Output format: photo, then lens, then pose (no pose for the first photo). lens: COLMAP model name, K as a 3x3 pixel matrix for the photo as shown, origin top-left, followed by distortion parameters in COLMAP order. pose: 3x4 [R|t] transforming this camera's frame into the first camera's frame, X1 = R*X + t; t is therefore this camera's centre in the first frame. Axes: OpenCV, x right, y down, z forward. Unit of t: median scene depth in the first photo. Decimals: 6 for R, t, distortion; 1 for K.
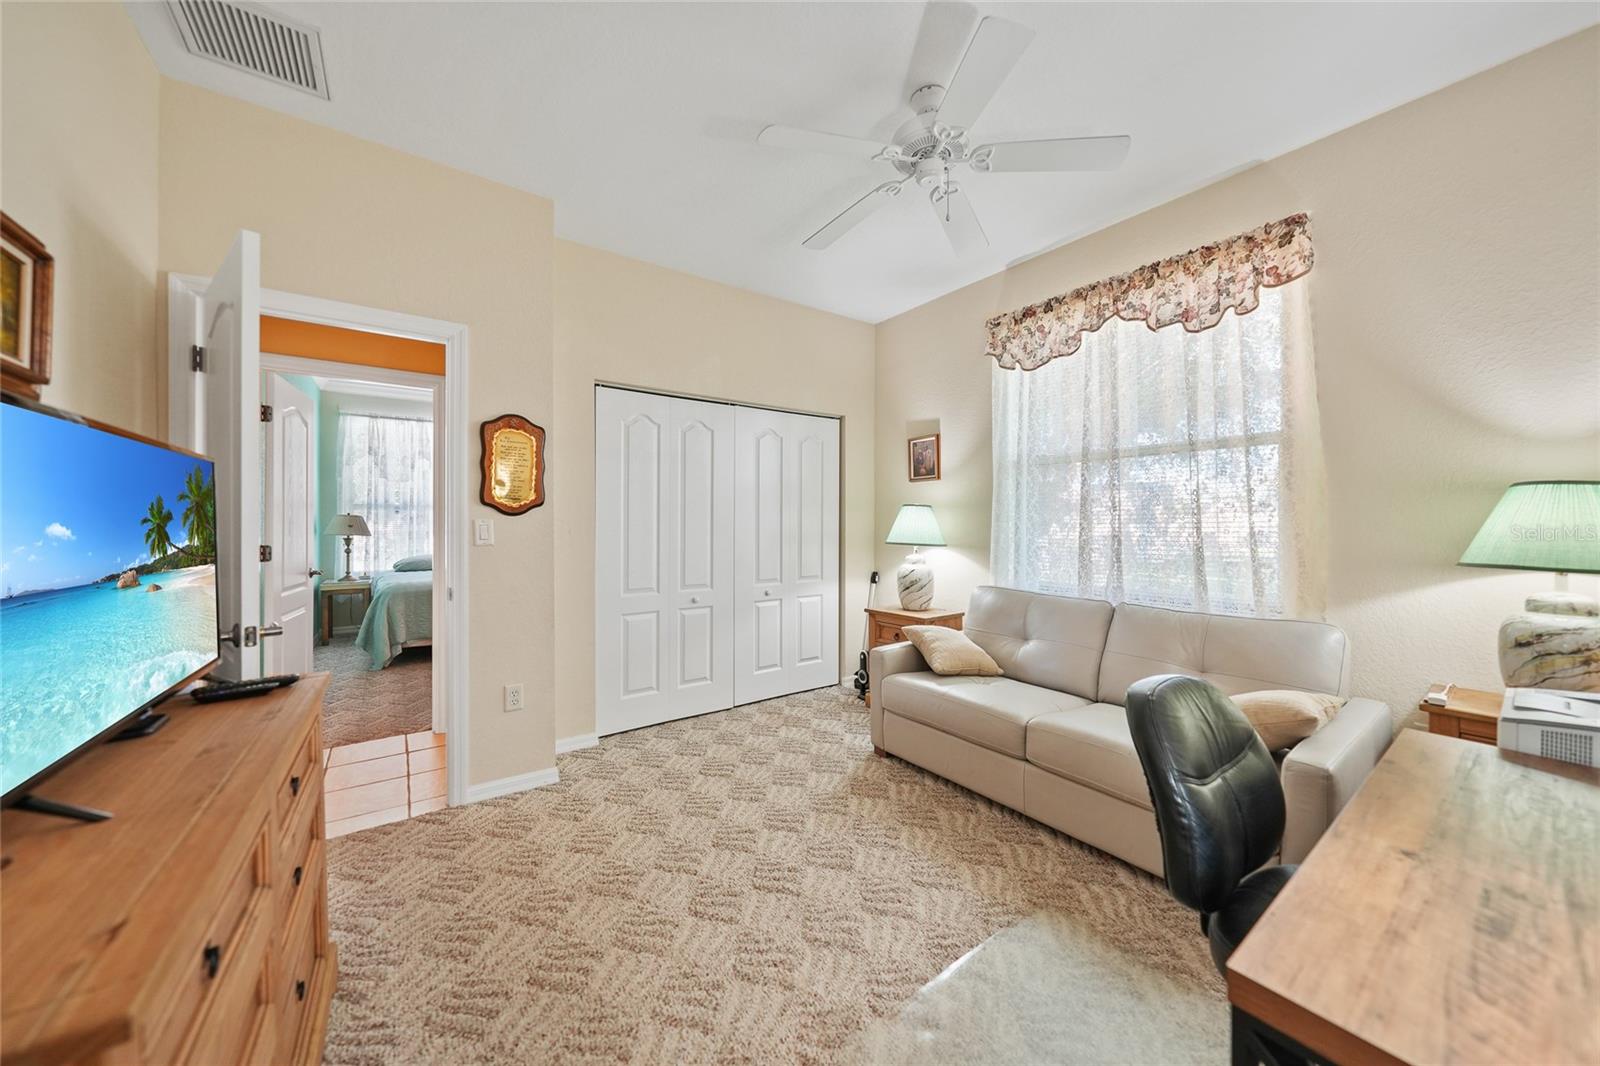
lens RADIAL K [[560.7, 0, 802.5], [0, 560.7, 526.0], [0, 0, 1]] dist [-0.018393, 0.000077]
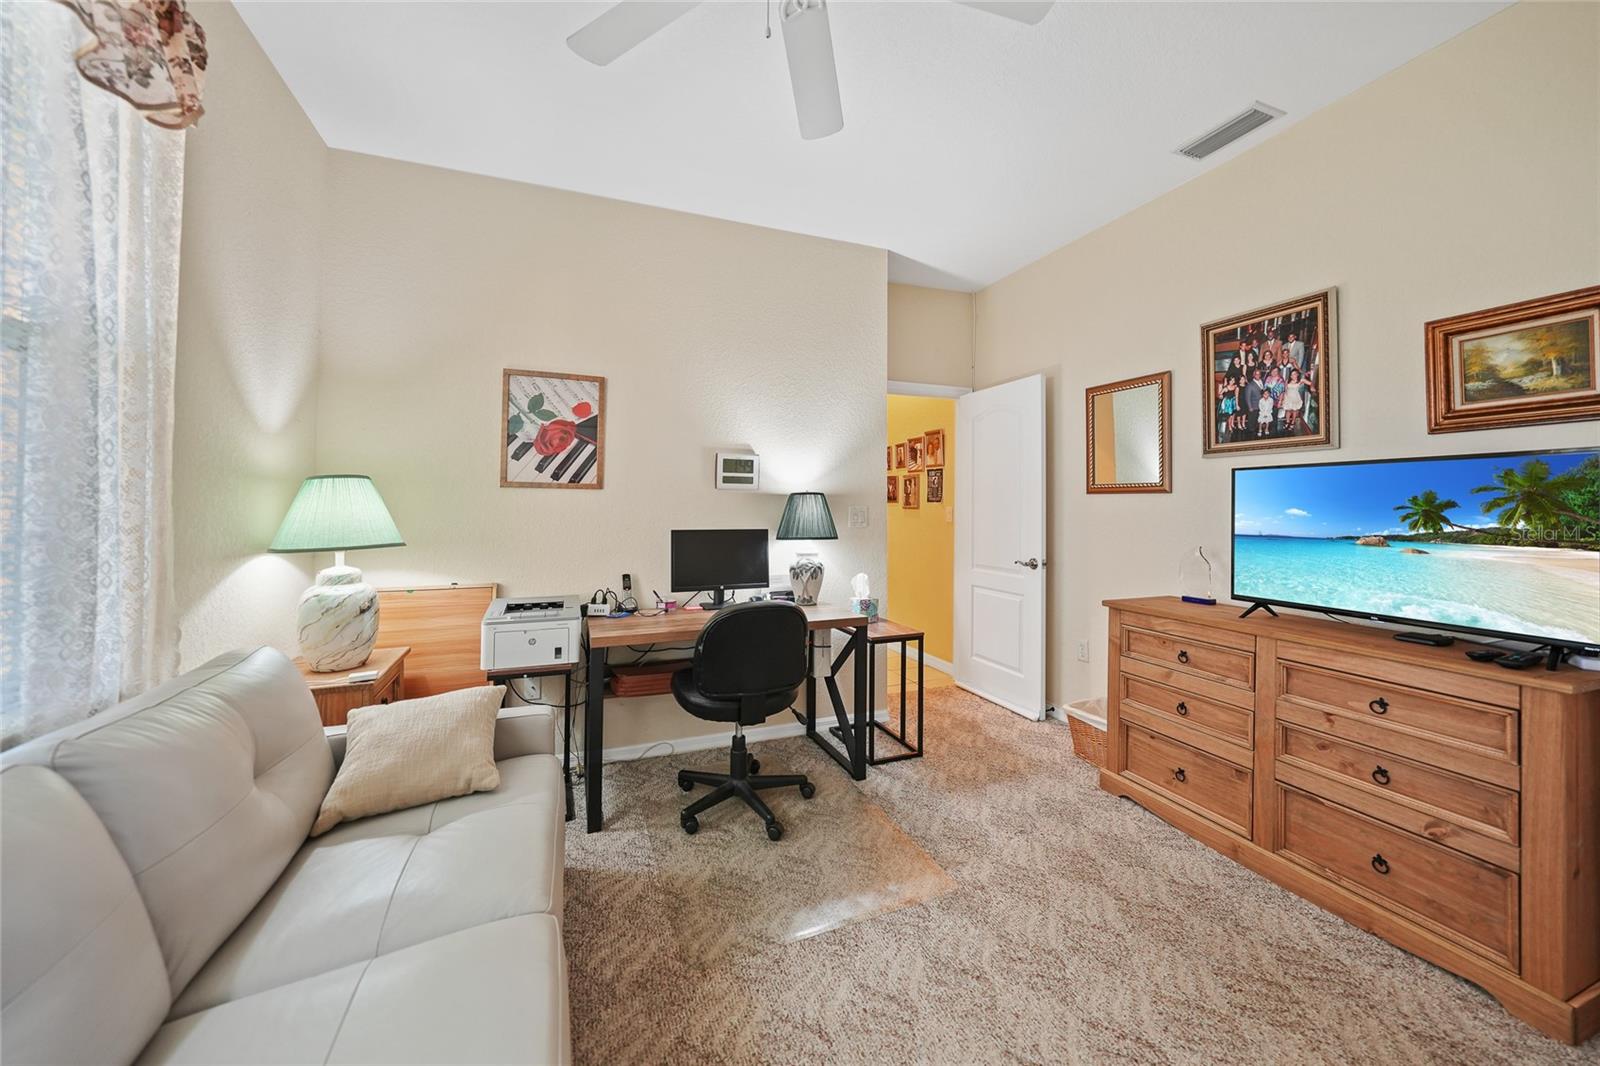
lens RADIAL K [[577.6, 0, 803.0], [0, 577.6, 490.9], [0, 0, 1]] dist [-0.000173, -0.004854]
pose [[-0.971303, 0.007862, 0.237714, 0.080423], [0.002242, 0.999712, -0.023905, -0.016048], [-0.237833, -0.022686, -0.971041, 2.233530]]
